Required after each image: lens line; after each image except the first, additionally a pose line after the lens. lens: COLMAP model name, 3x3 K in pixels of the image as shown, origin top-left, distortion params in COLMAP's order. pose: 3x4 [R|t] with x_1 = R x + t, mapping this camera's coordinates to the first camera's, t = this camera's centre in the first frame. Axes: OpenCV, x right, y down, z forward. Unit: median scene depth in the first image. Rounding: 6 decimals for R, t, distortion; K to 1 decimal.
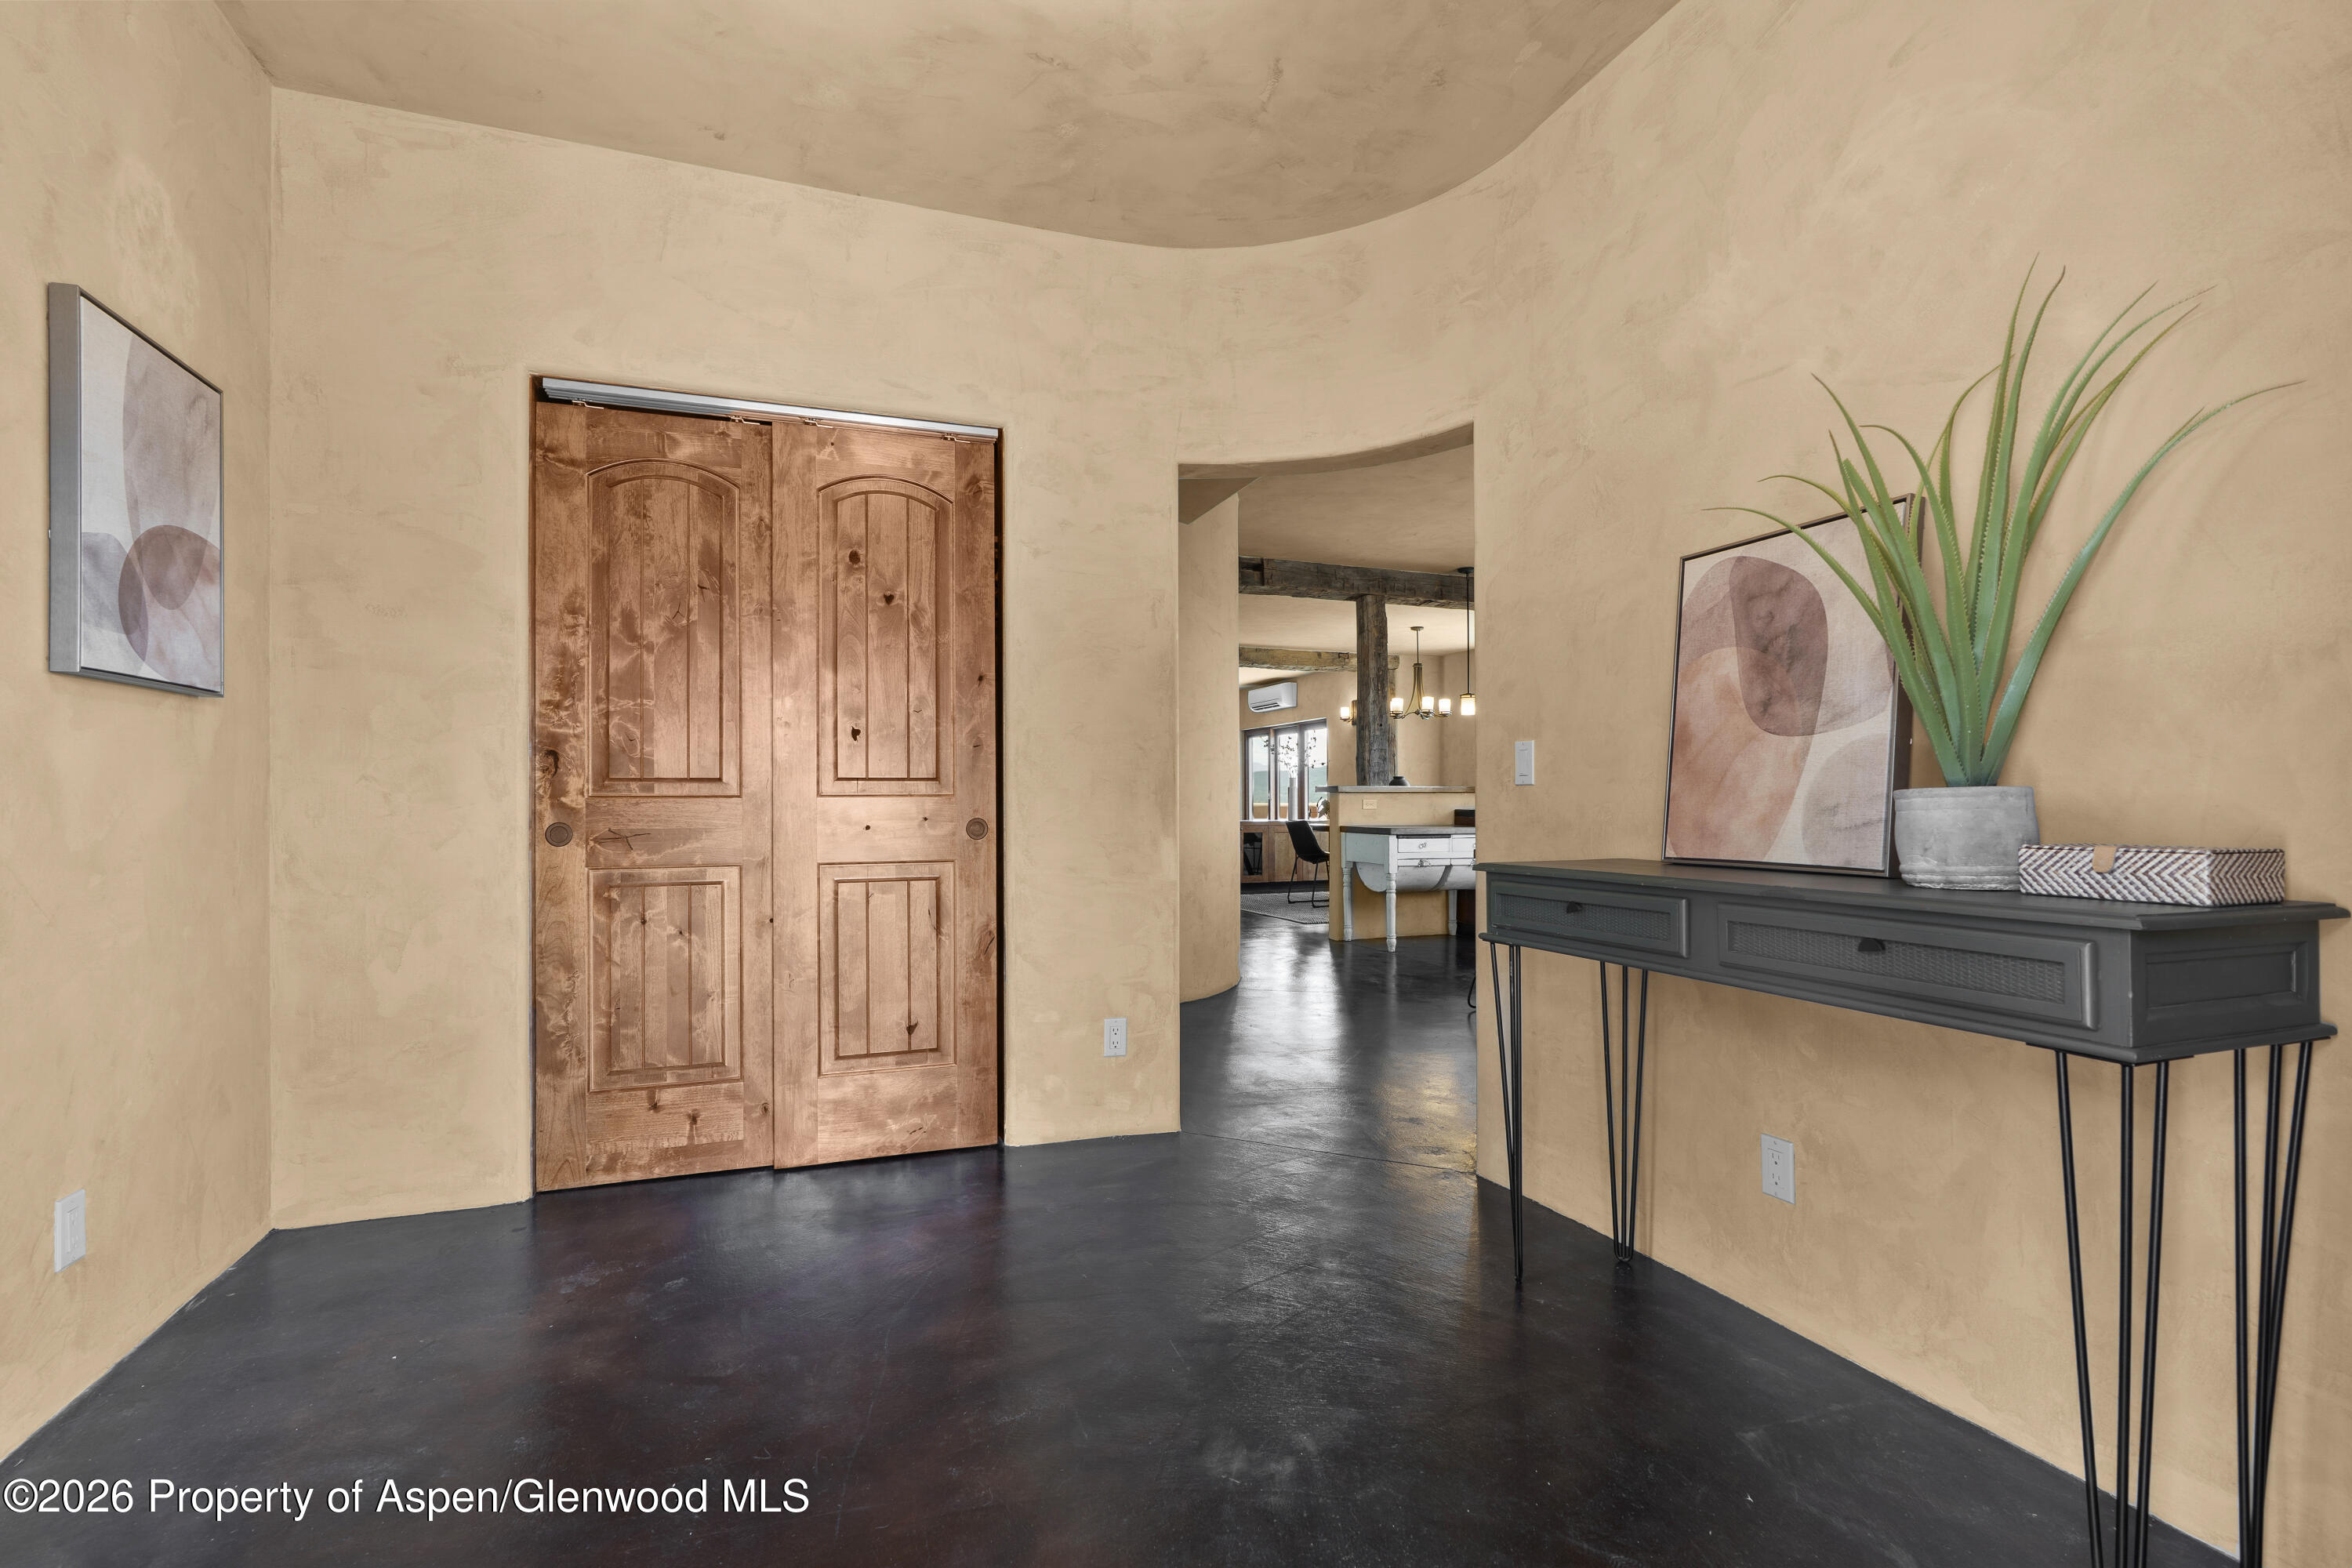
lens RADIAL K [[1085.9, 0, 1175.8], [0, 1085.9, 796.1], [0, 0, 1]] dist [0.005298, 0.002662]
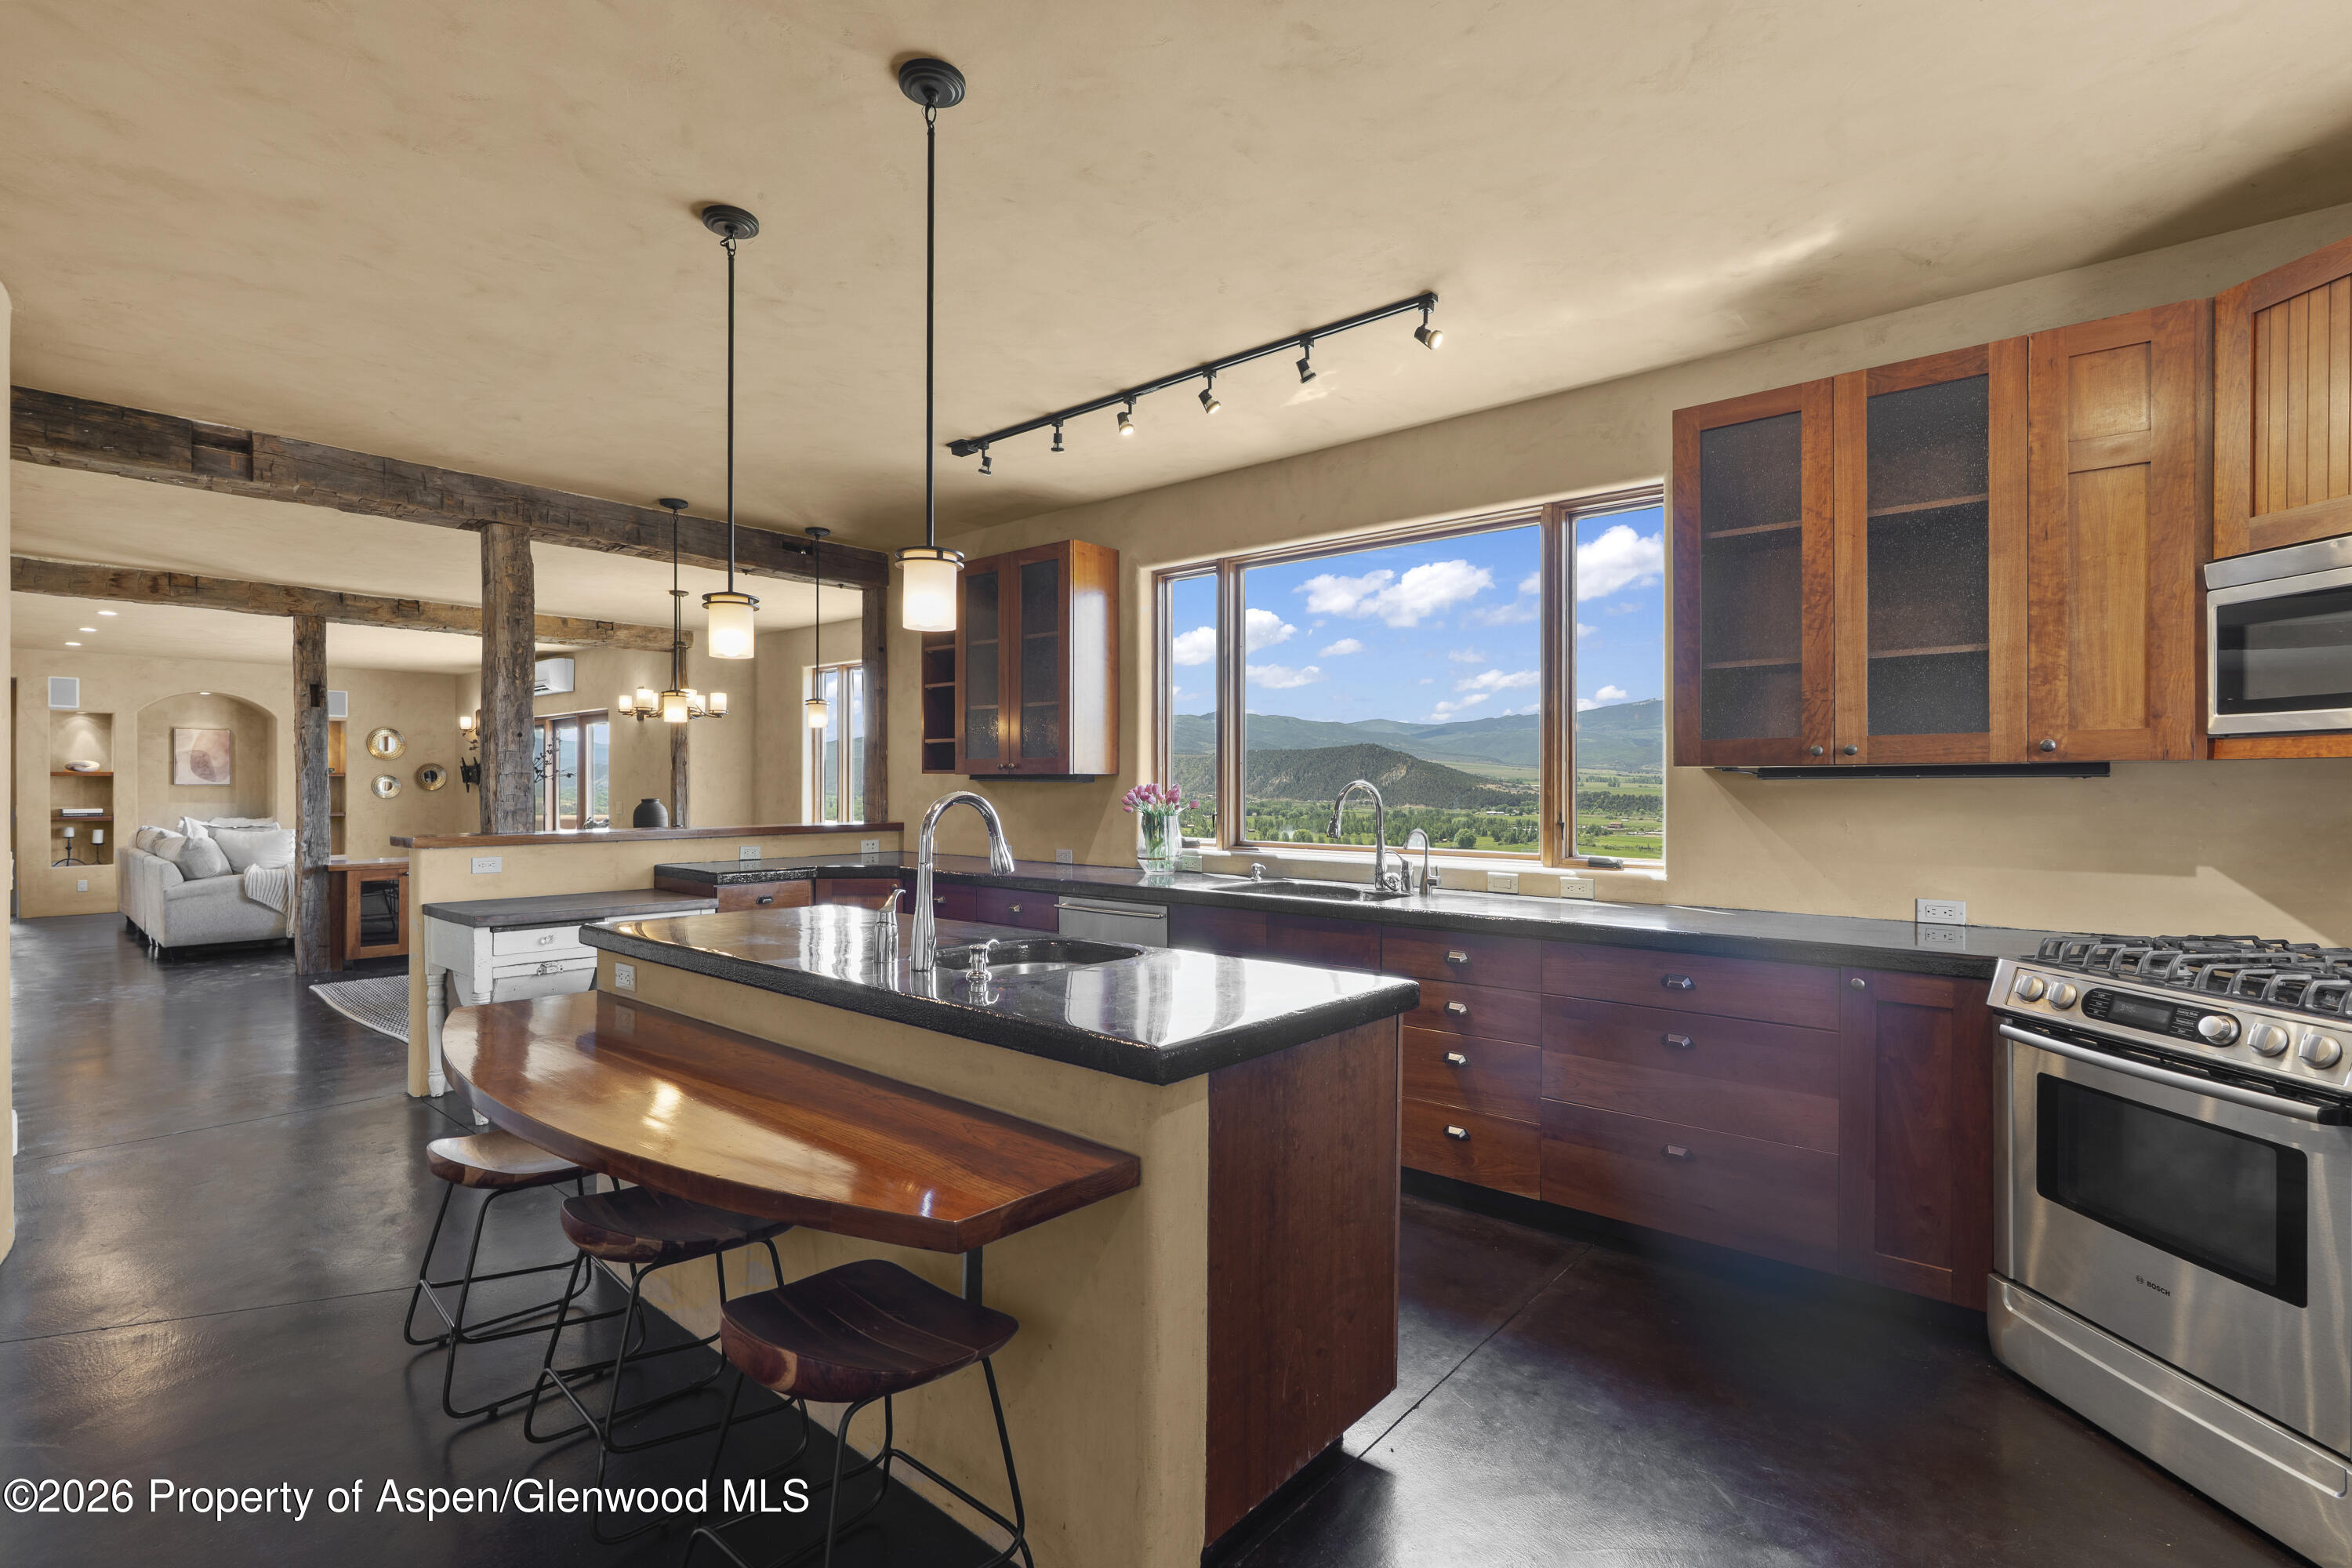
lens RADIAL K [[1085.9, 0, 1174.0], [0, 1085.9, 783.9], [0, 0, 1]] dist [0.005298, 0.002662]
pose [[0.884107, 0.005123, 0.467257, 0.229027], [-0.005703, 0.999984, -0.000172, -0.039322], [-0.467251, -0.002513, 0.884121, 0.273671]]
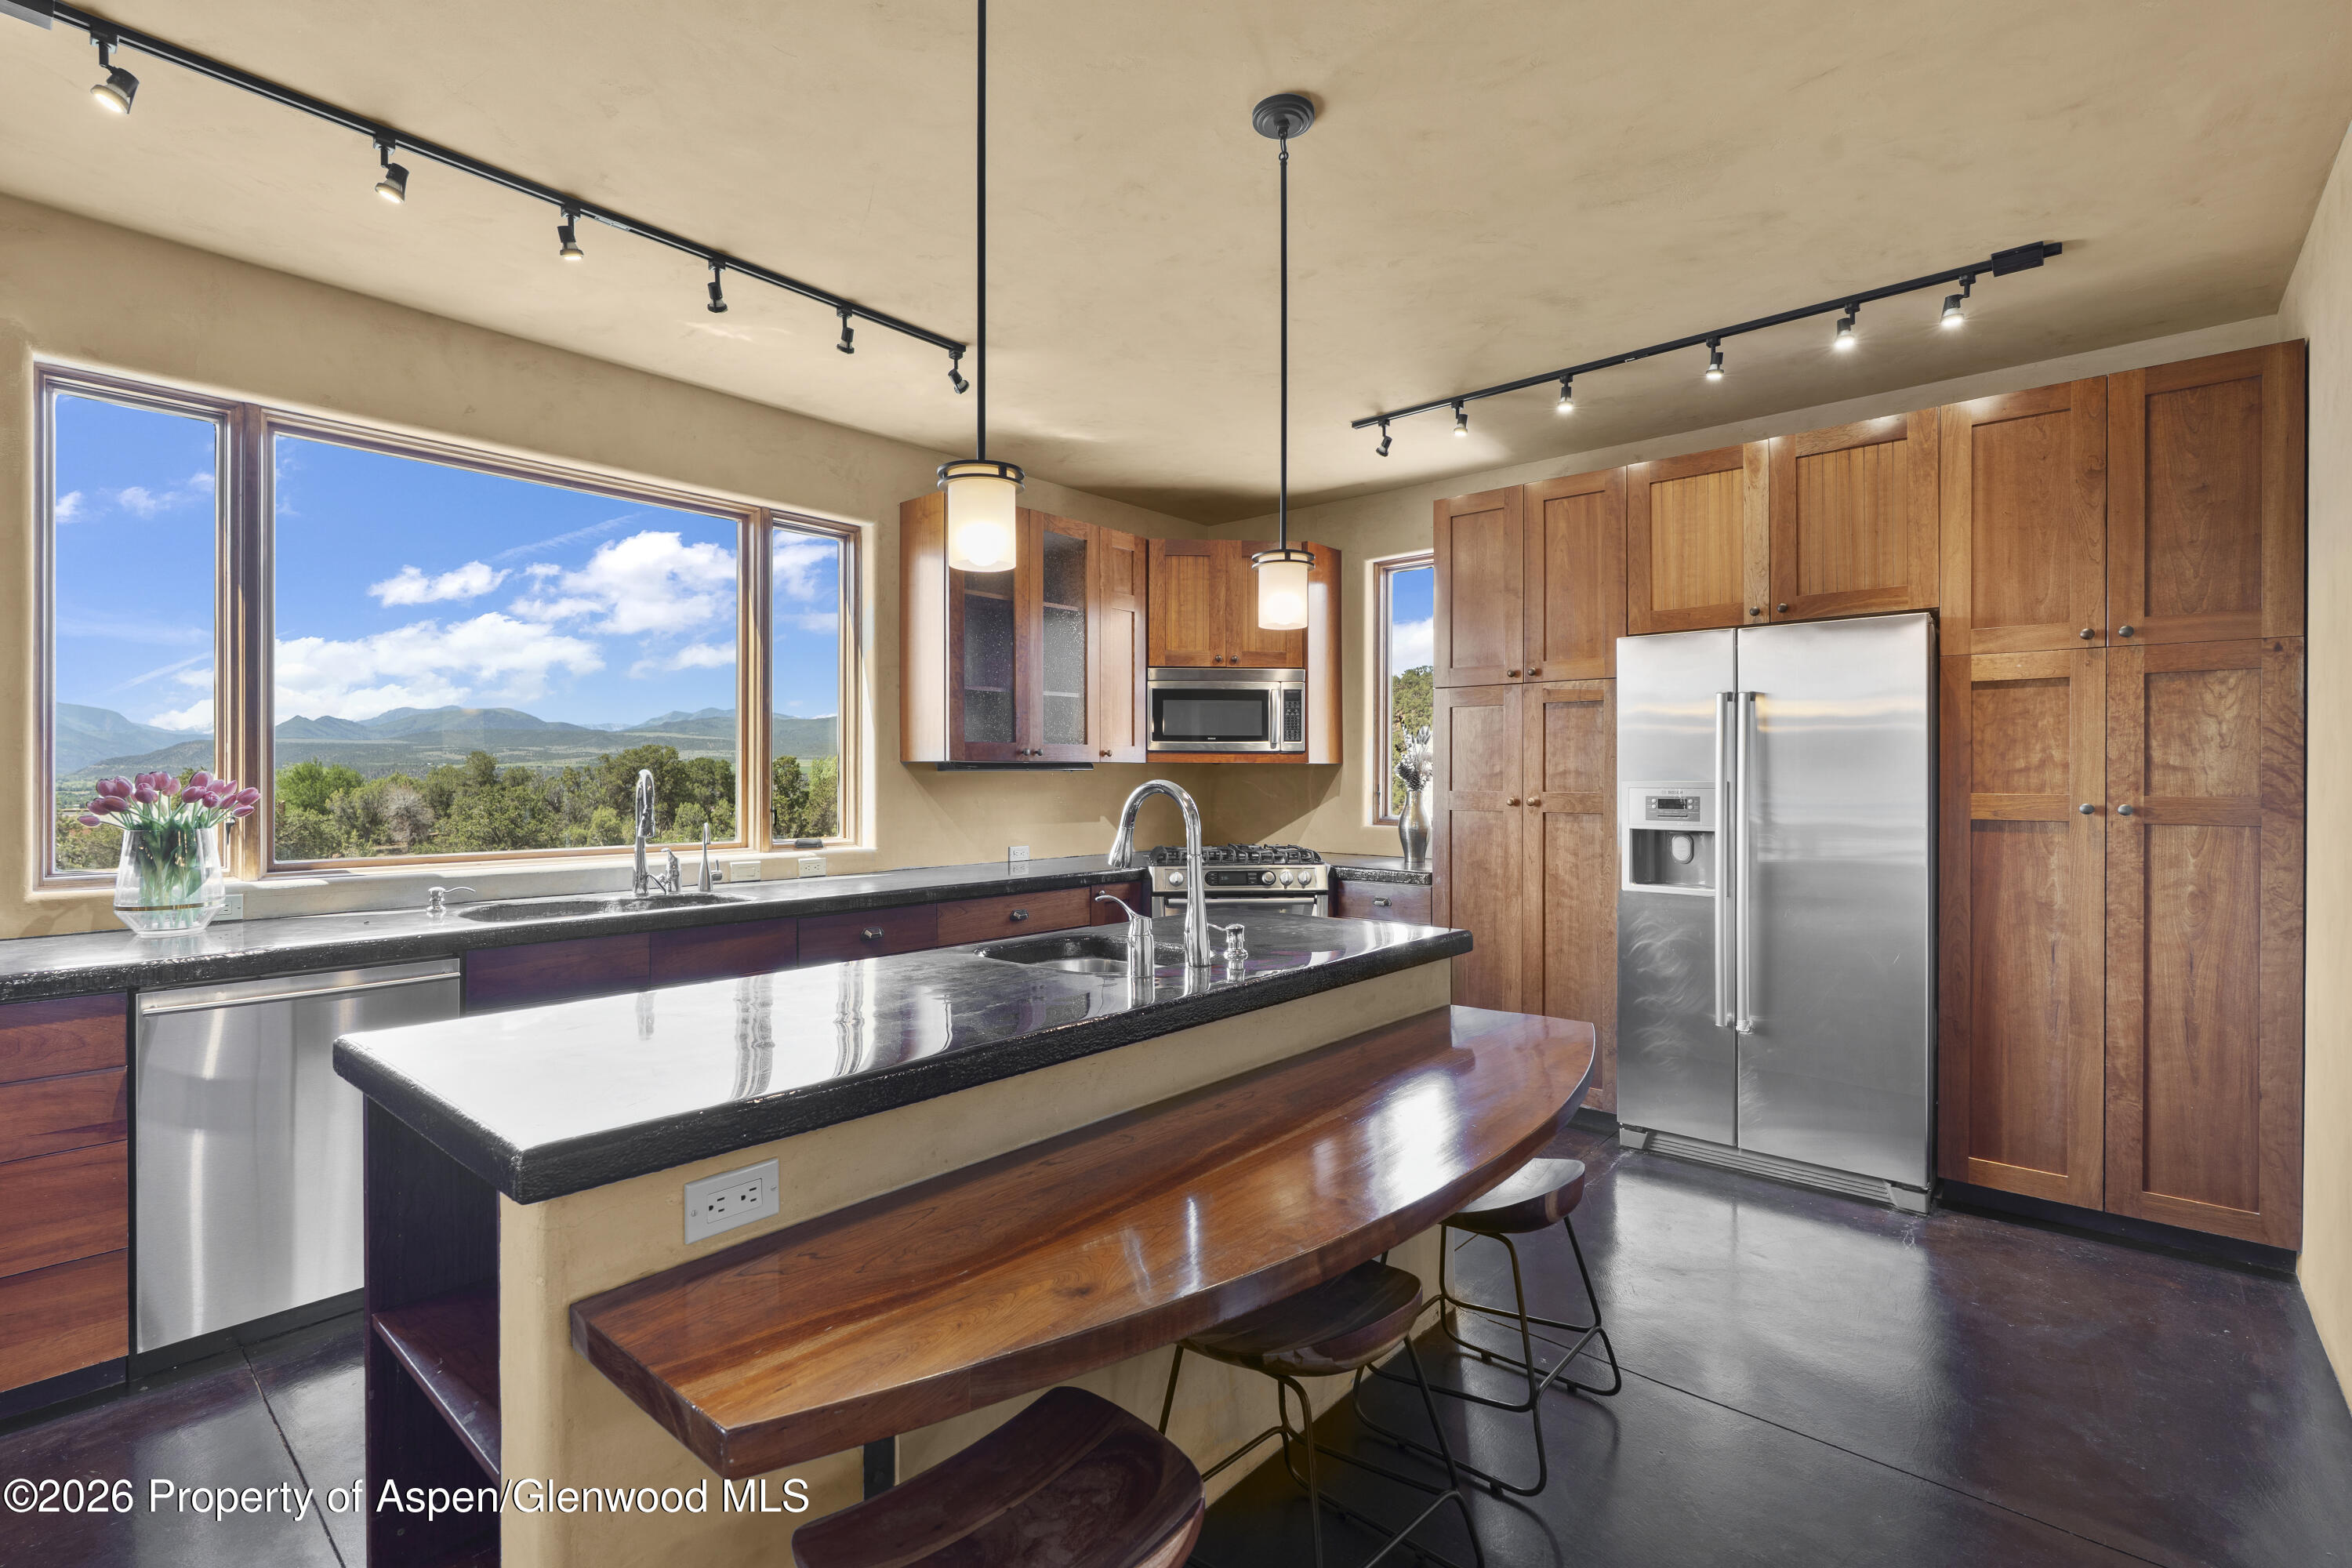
lens RADIAL K [[1085.9, 0, 1184.4], [0, 1085.9, 779.0], [0, 0, 1]] dist [0.005298, 0.002662]
pose [[-0.460841, 0.002954, 0.887478, 0.055613], [-0.000464, 0.999994, -0.003570, -0.036098], [-0.887482, -0.002057, -0.460837, 0.694554]]
